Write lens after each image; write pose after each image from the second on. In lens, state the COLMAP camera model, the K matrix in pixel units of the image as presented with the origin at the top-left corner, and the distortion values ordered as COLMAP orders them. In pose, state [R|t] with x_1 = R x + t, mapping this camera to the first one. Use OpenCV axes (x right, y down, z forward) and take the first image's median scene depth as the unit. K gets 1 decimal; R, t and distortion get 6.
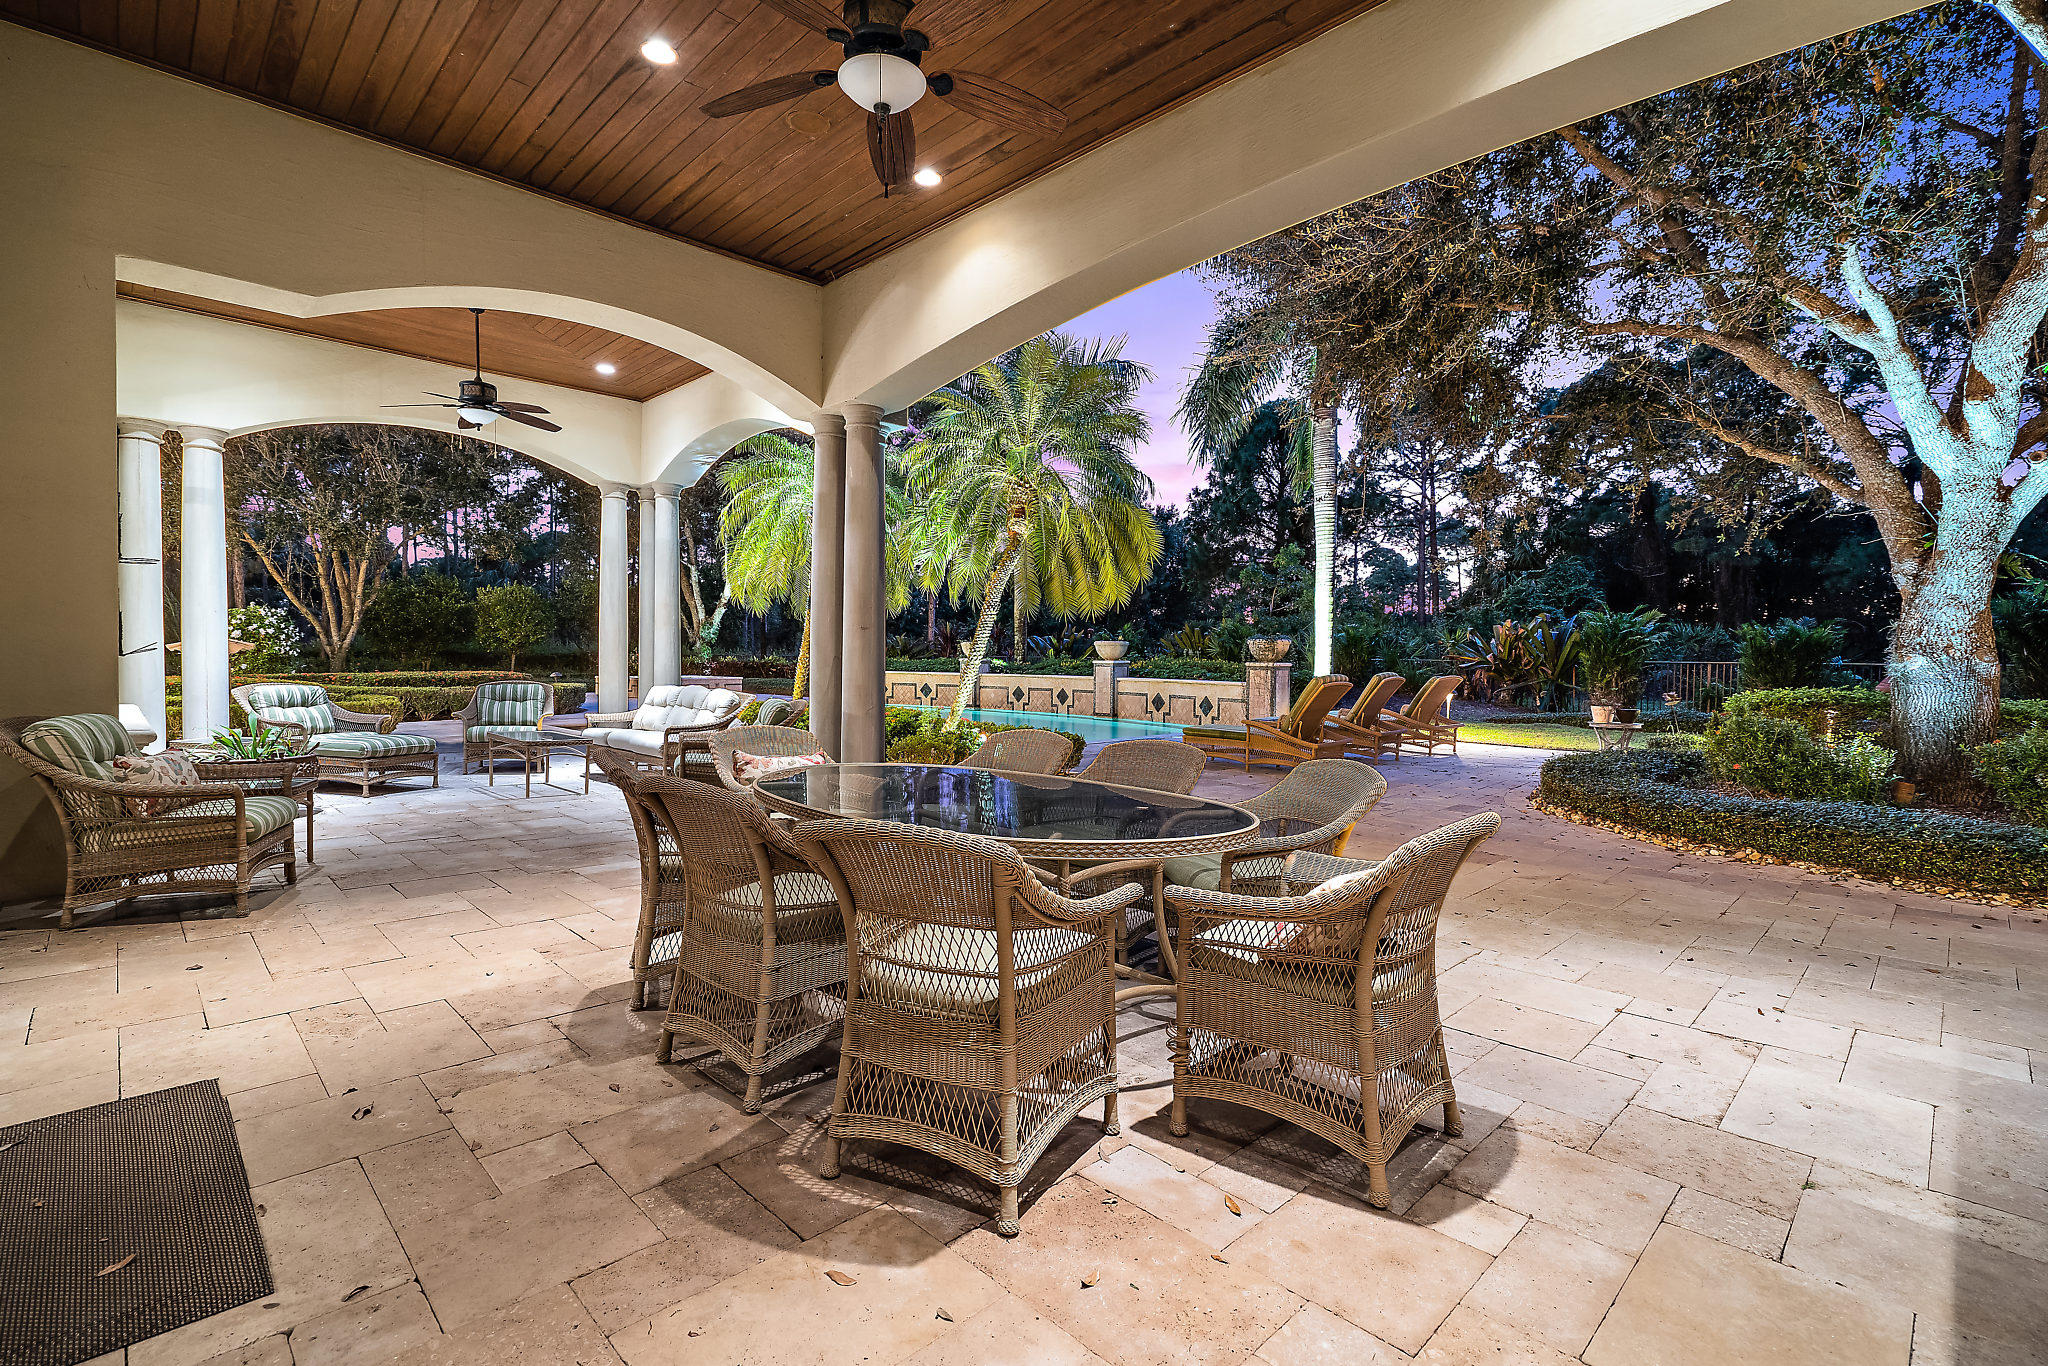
lens RADIAL K [[933.3, 0, 1020.8], [0, 933.3, 662.5], [0, 0, 1]] dist [0.001670, 0.000470]
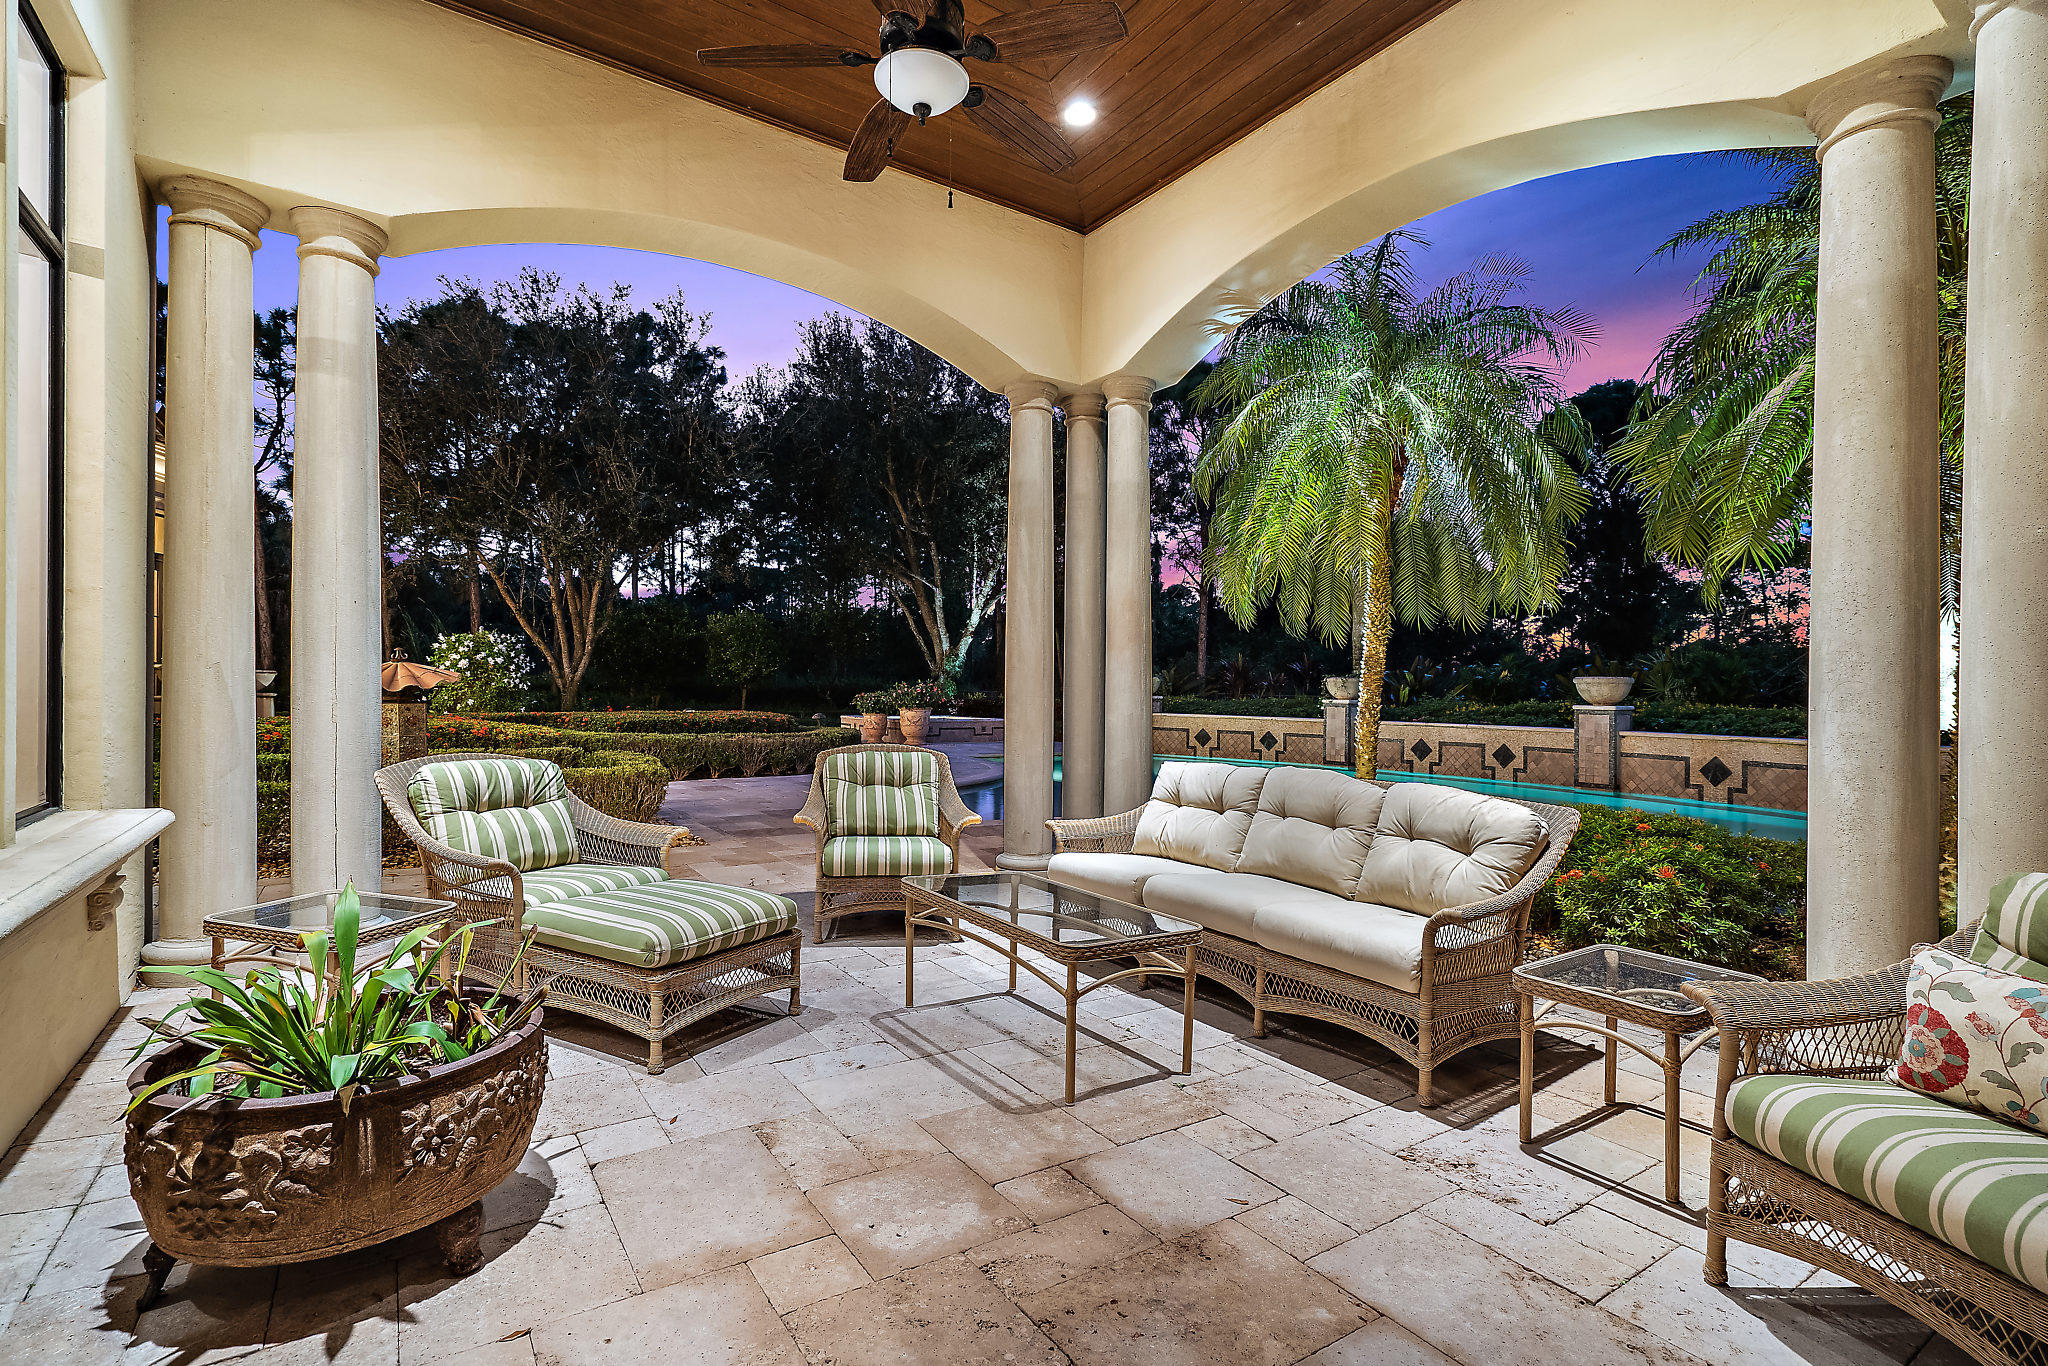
lens RADIAL K [[946.9, 0, 1029.4], [0, 946.9, 694.4], [0, 0, 1]] dist [-0.004690, -0.000189]
pose [[0.984602, 0.007761, -0.174640, -0.175543], [-0.008674, 0.999952, -0.004465, -0.003172], [0.174597, 0.005911, 0.984622, 0.233937]]
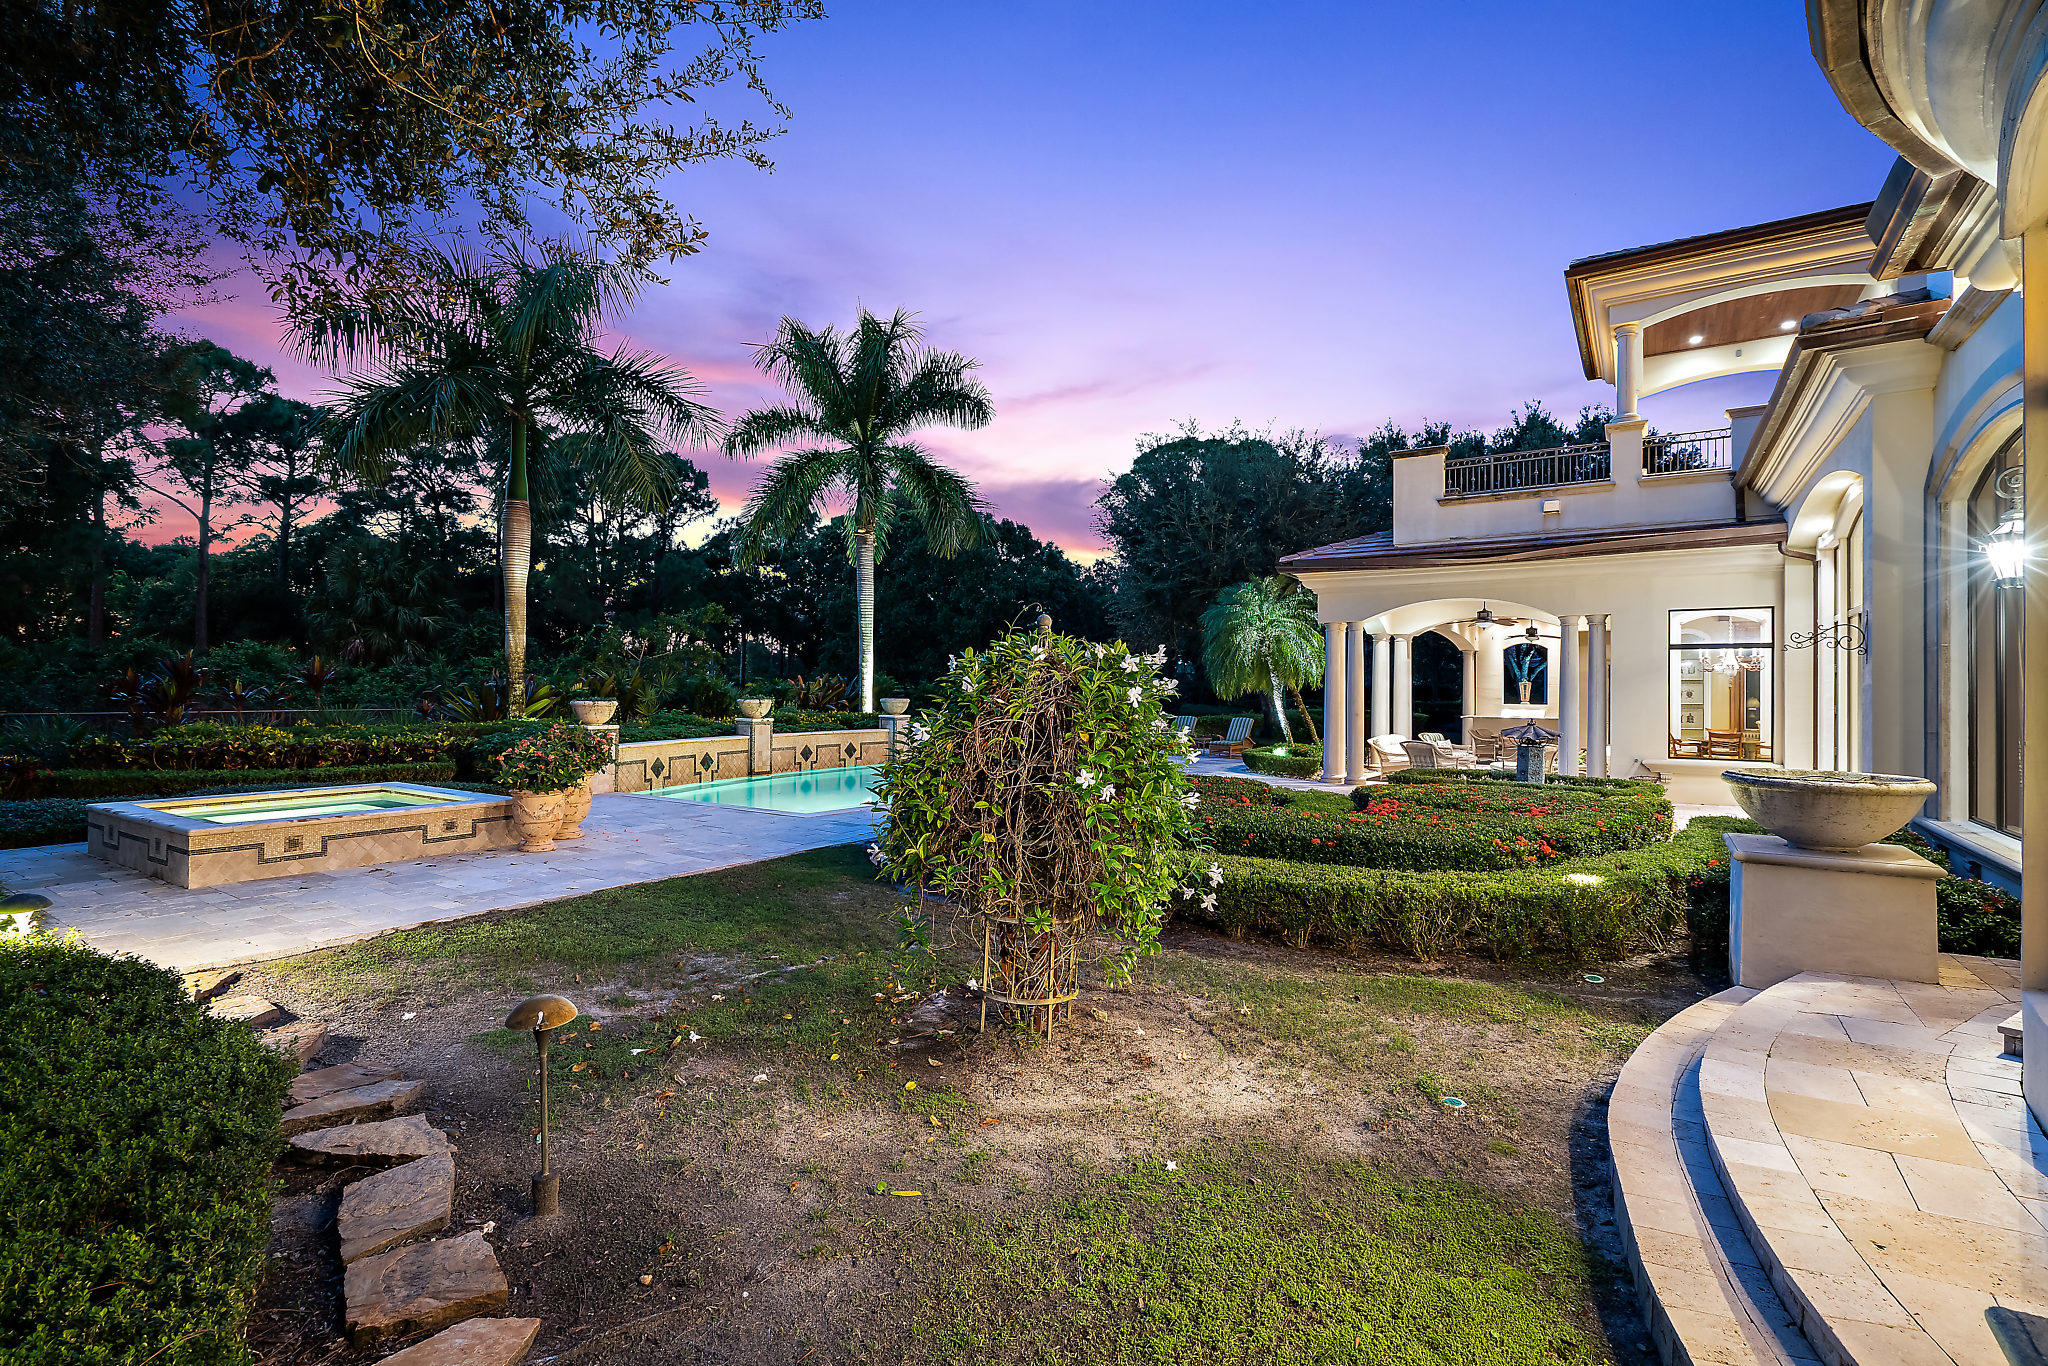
lens RADIAL K [[960.0, 0, 1023.0], [0, 960.0, 723.5], [0, 0, 1]] dist [-0.000646, 0.000022]
pose [[-0.218822, -0.025131, 0.975441, -1.042146], [0.027168, 0.999124, 0.031836, -0.023336], [-0.975387, 0.033467, -0.217947, 1.013217]]
